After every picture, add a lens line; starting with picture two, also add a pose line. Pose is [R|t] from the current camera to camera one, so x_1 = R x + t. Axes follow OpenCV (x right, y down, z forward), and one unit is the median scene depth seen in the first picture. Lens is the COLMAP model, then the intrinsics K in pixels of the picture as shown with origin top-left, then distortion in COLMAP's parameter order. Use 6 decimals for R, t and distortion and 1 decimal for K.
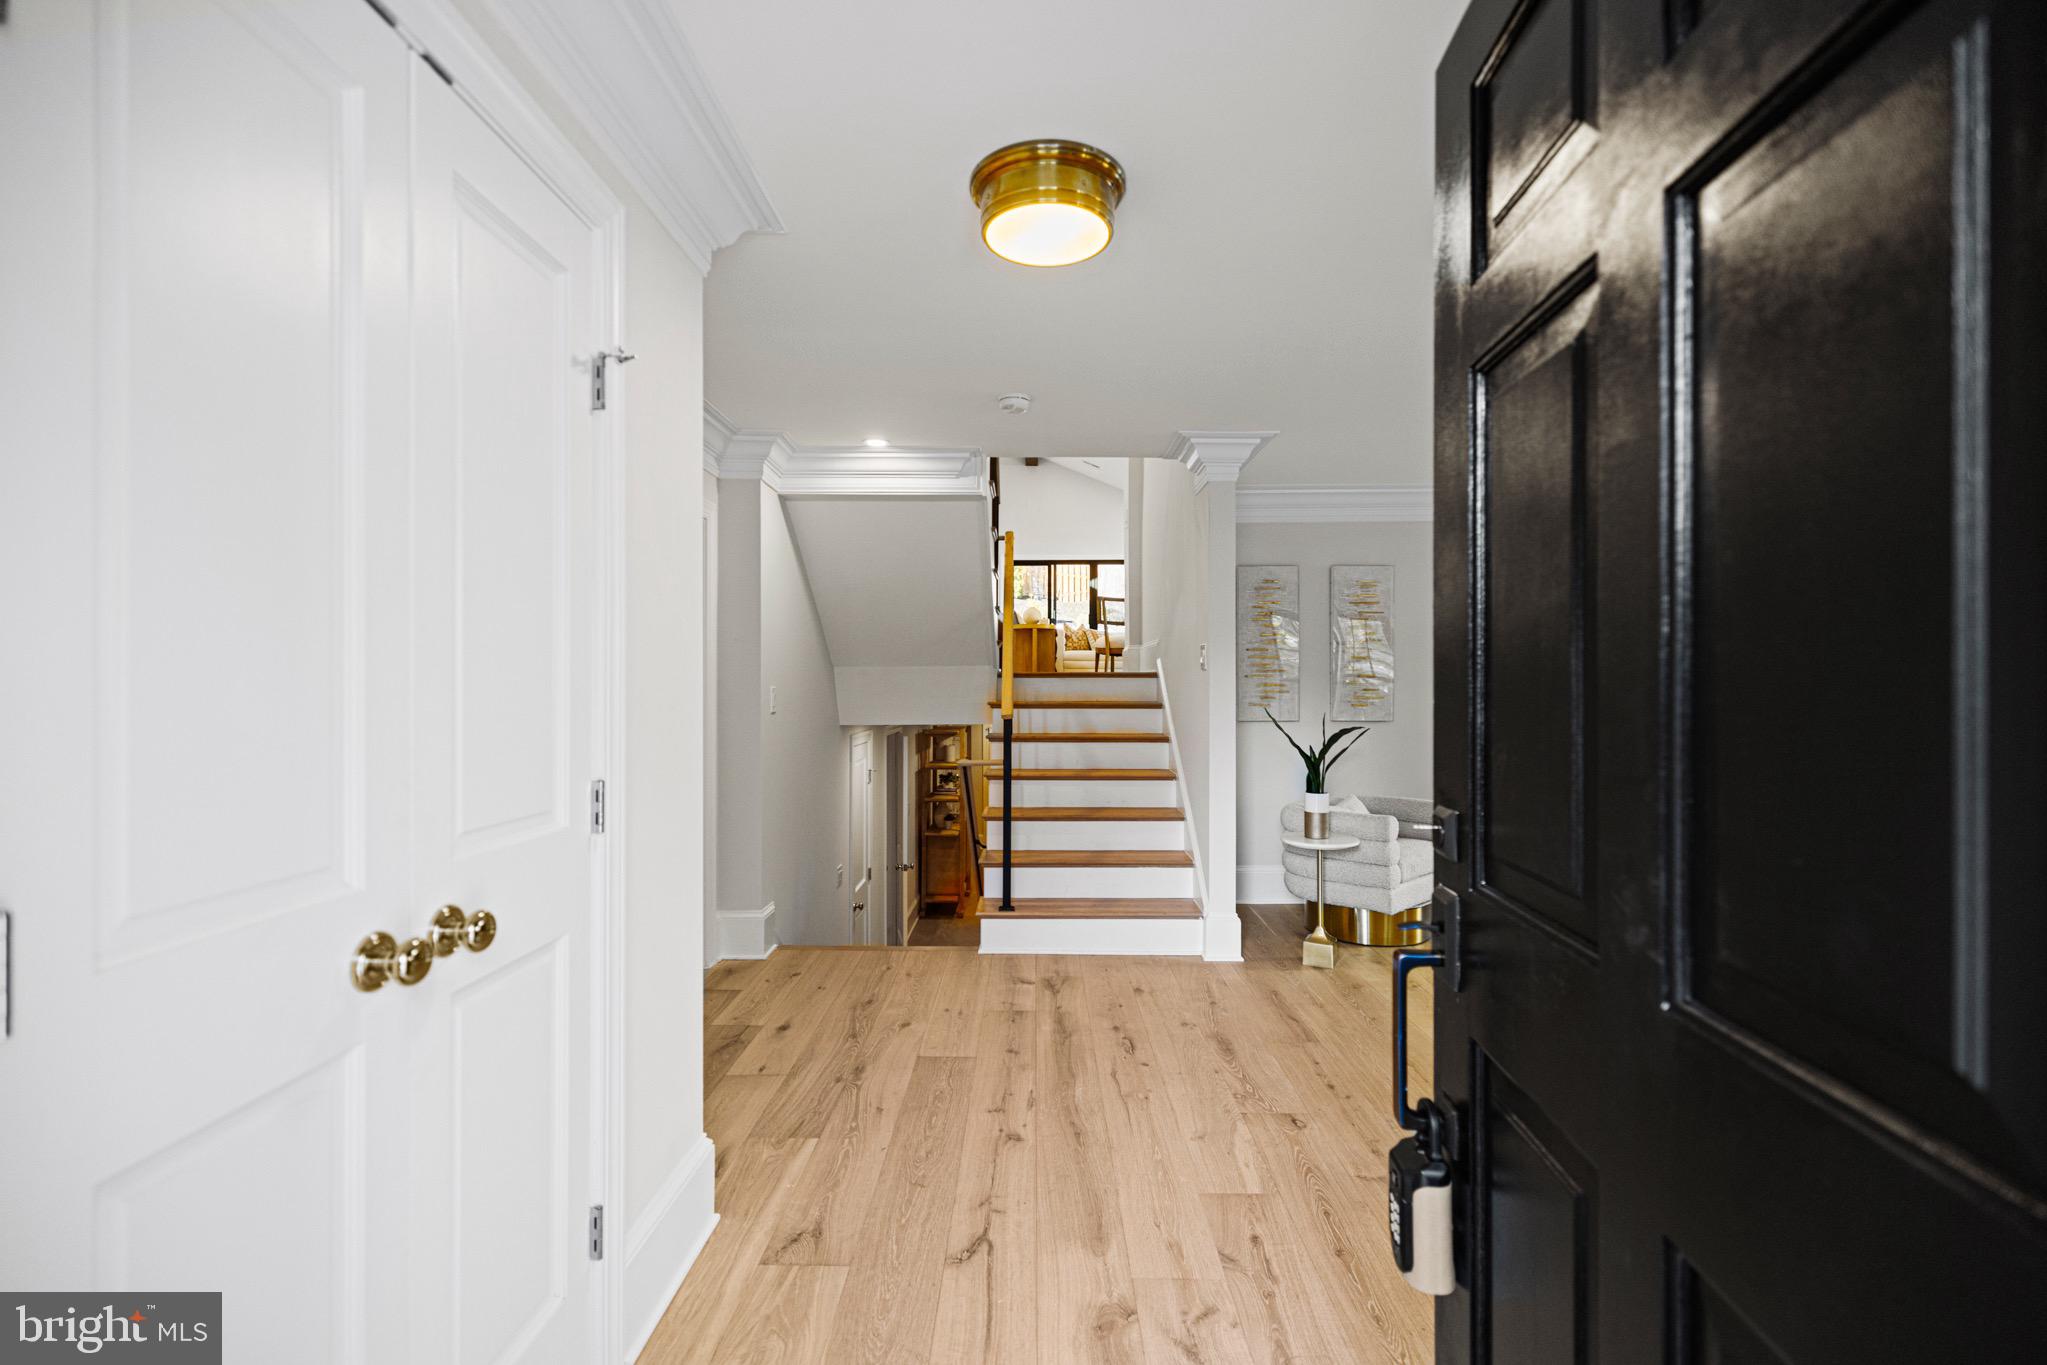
lens RADIAL K [[896.0, 0, 1023.2], [0, 896.0, 680.3], [0, 0, 1]] dist [0.000484, 0.000055]
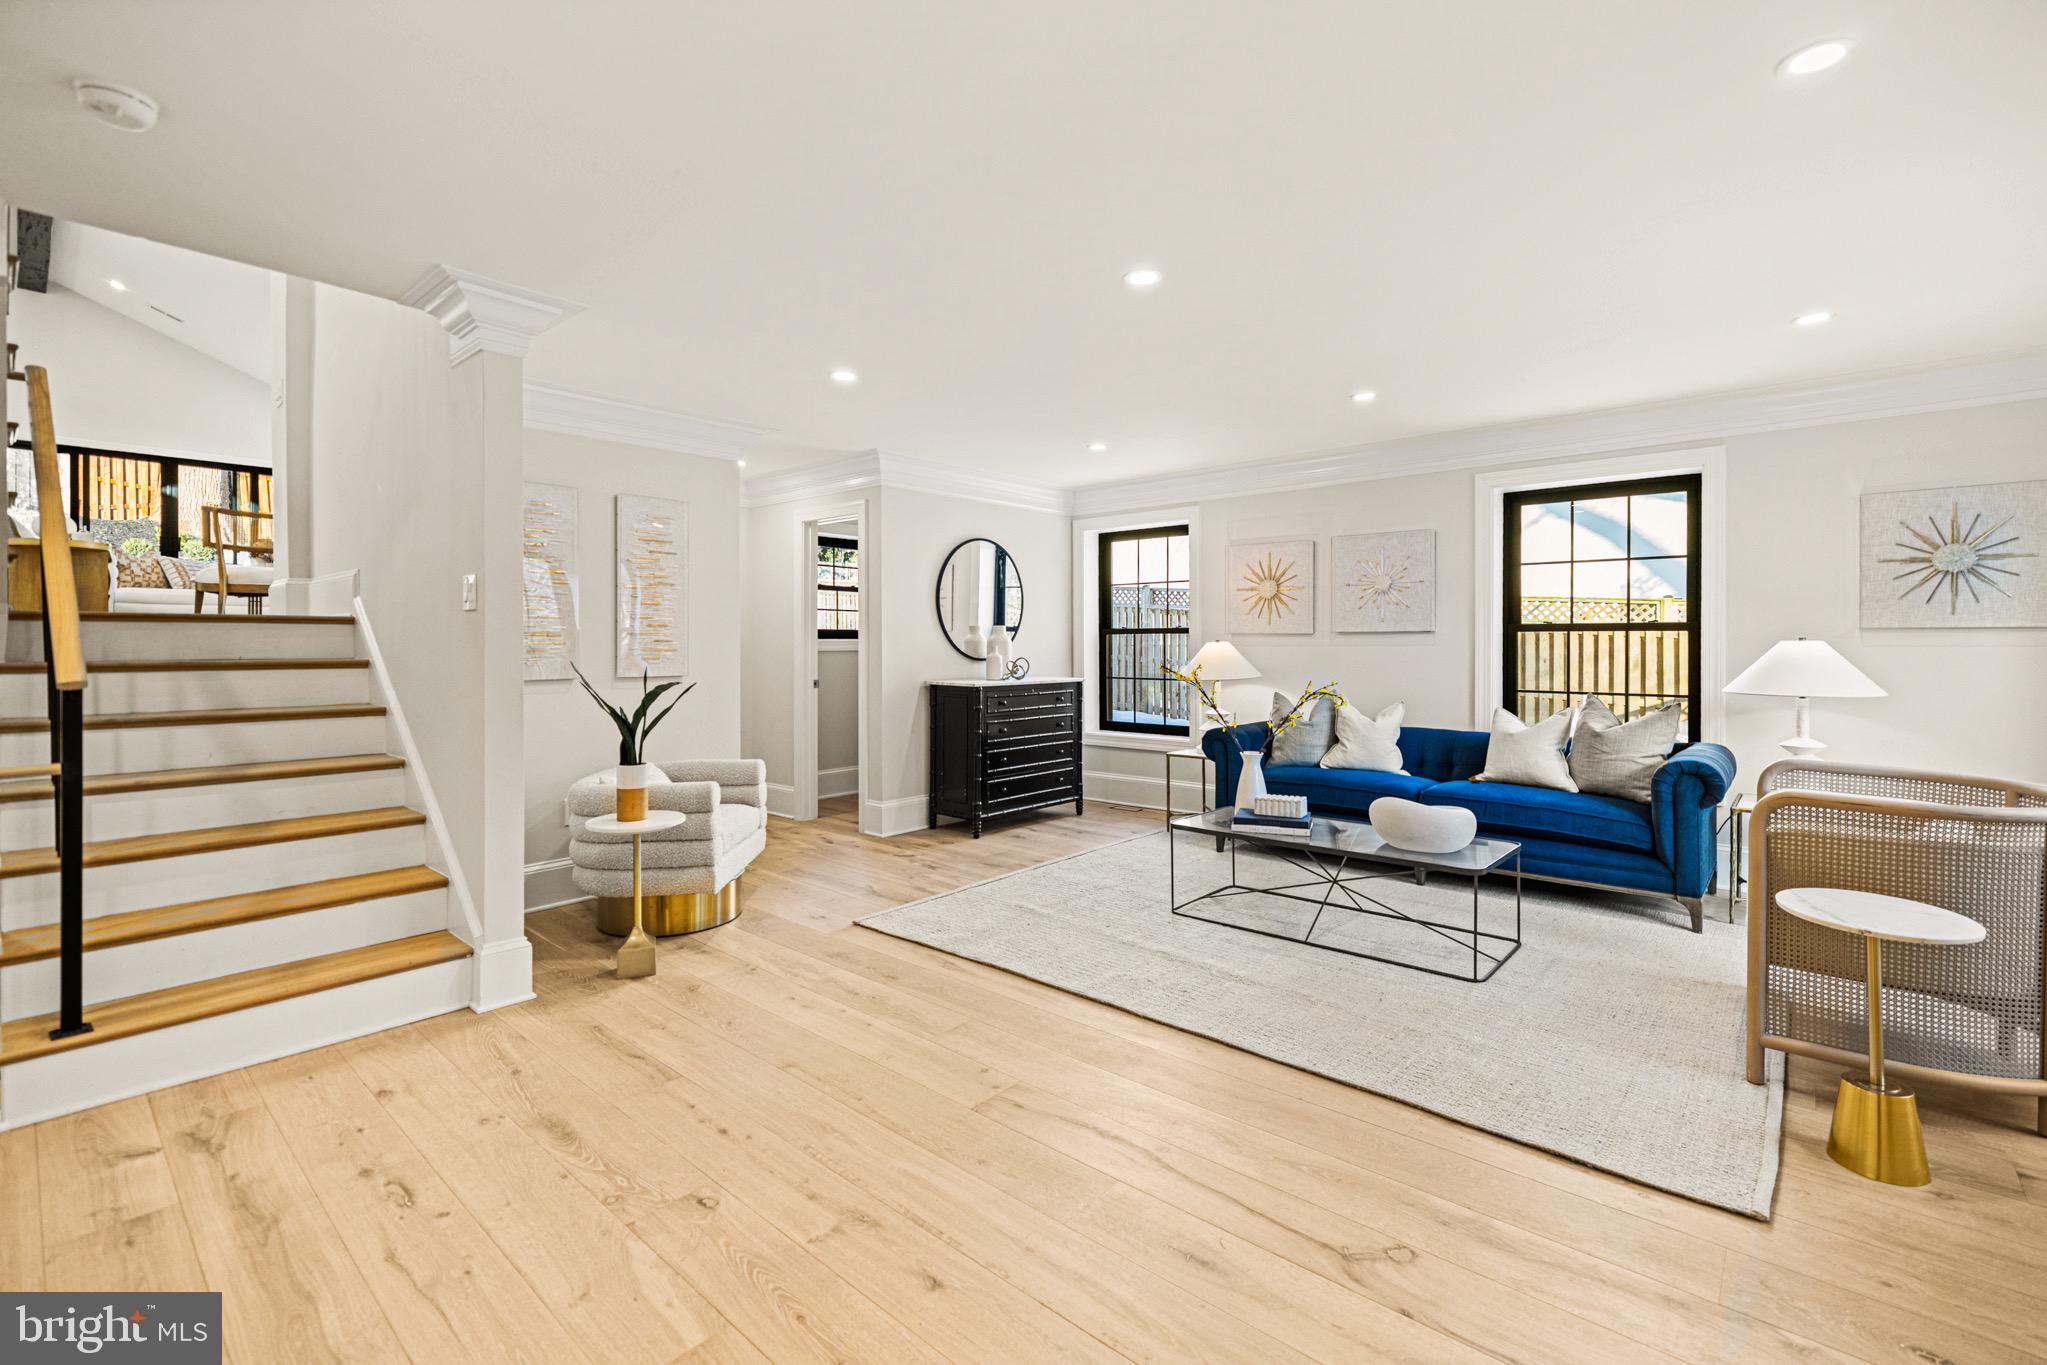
lens RADIAL K [[897.7, 0, 1041.9], [0, 897.7, 646.7], [0, 0, 1]] dist [0.000266, -0.000049]
pose [[0.645500, -0.005053, 0.763744, -0.056067], [-0.001748, 0.999966, 0.008094, 0.010964], [-0.763758, -0.006560, 0.645469, 0.188648]]
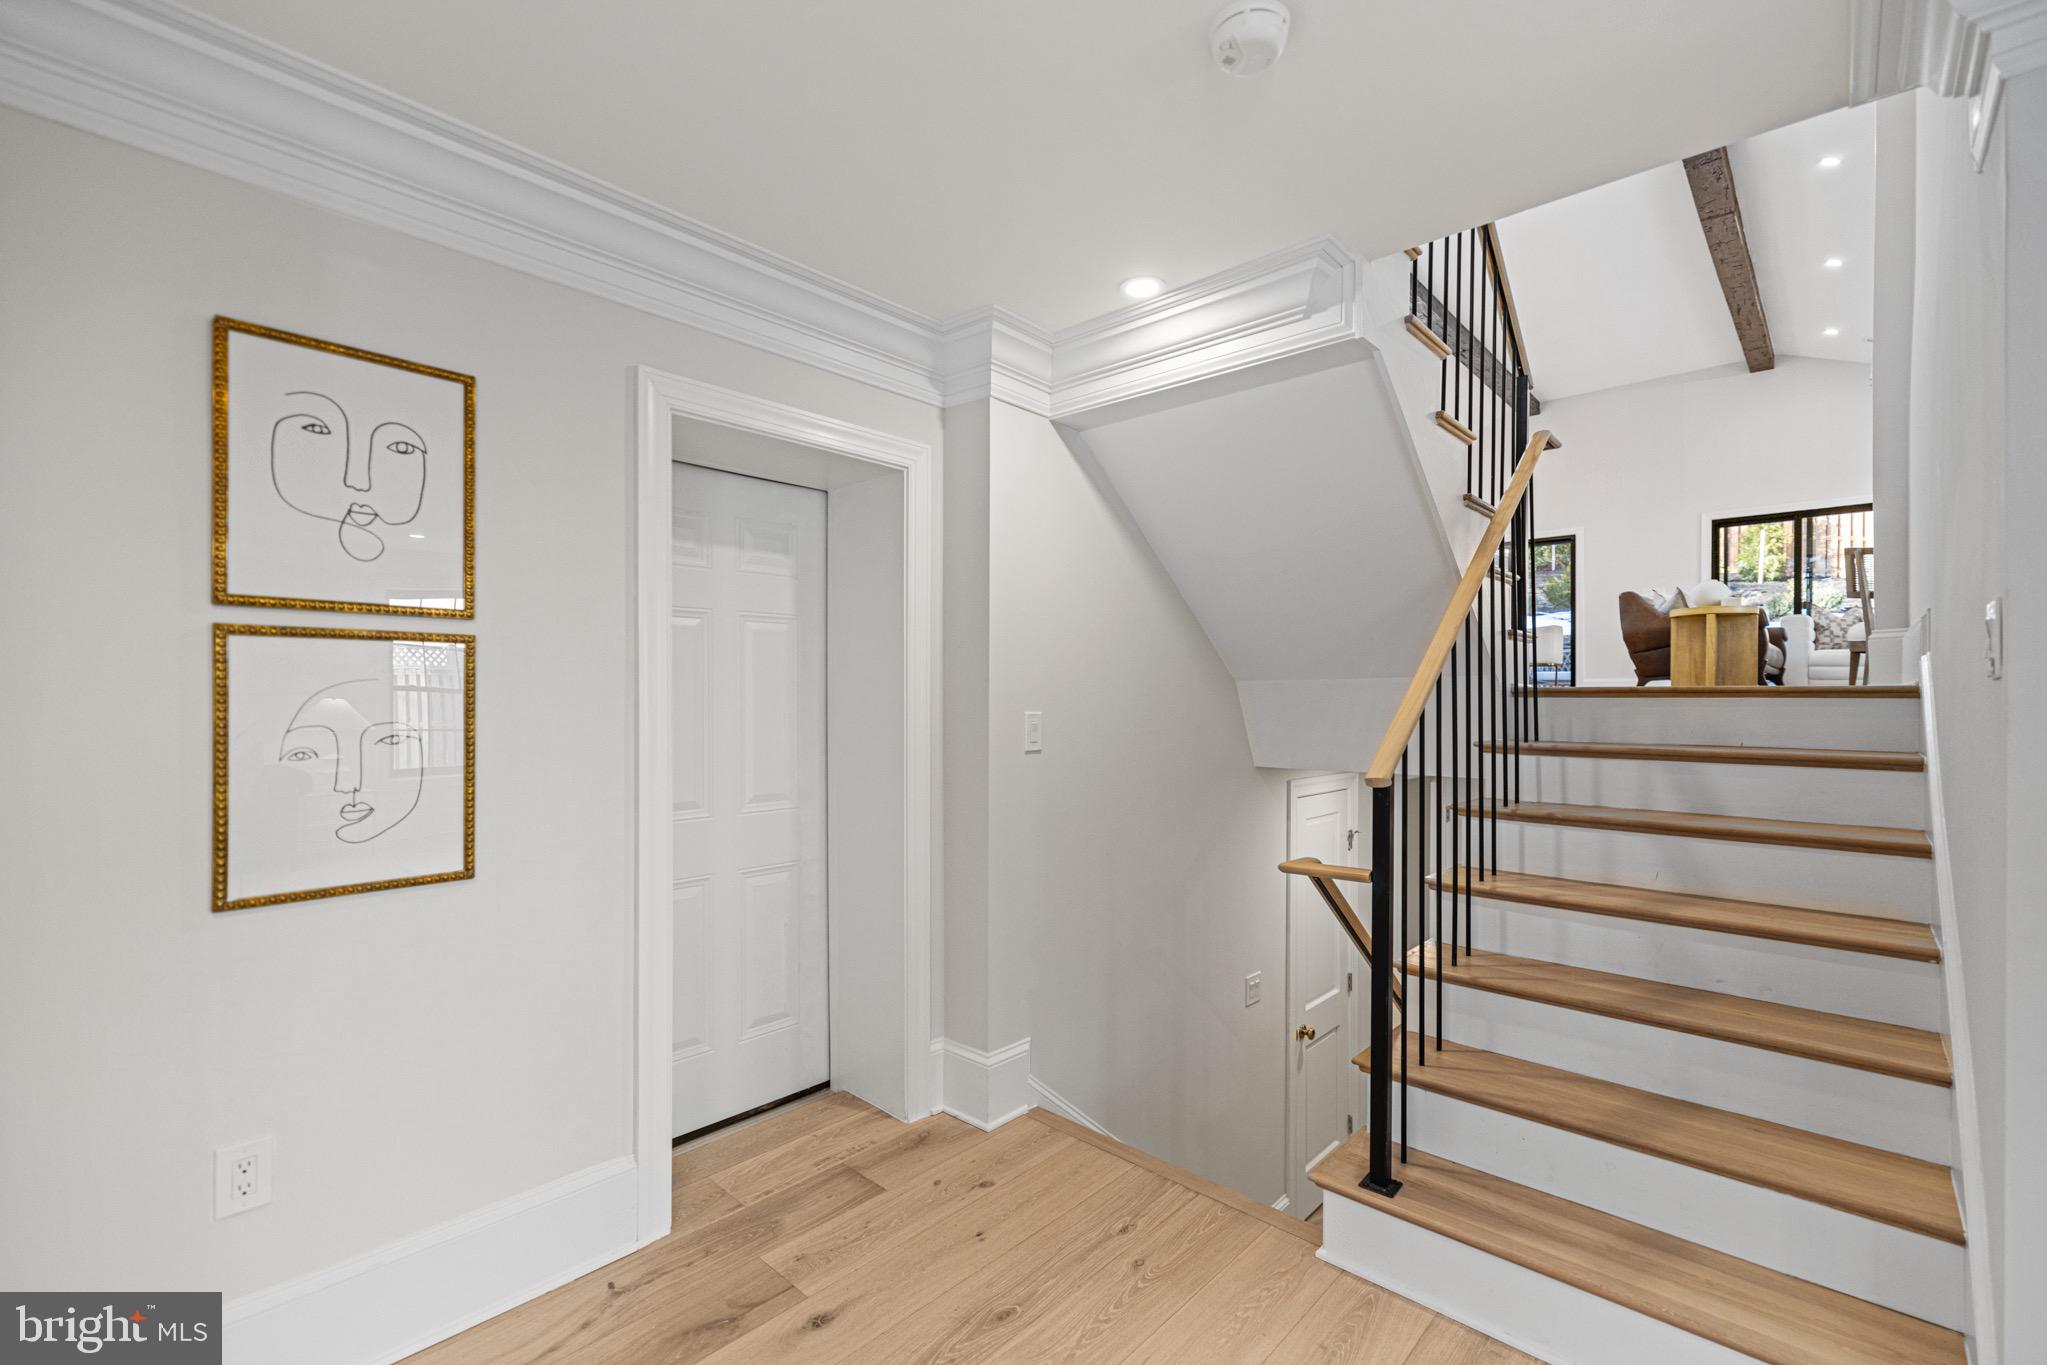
lens RADIAL K [[889.0, 0, 1019.5], [0, 889.0, 694.0], [0, 0, 1]] dist [0.002768, 0.000006]
pose [[0.740811, 0.001648, -0.671711, 0.163965], [-0.001969, 0.999998, 0.000282, -0.006539], [0.671710, 0.001114, 0.740813, 0.540628]]
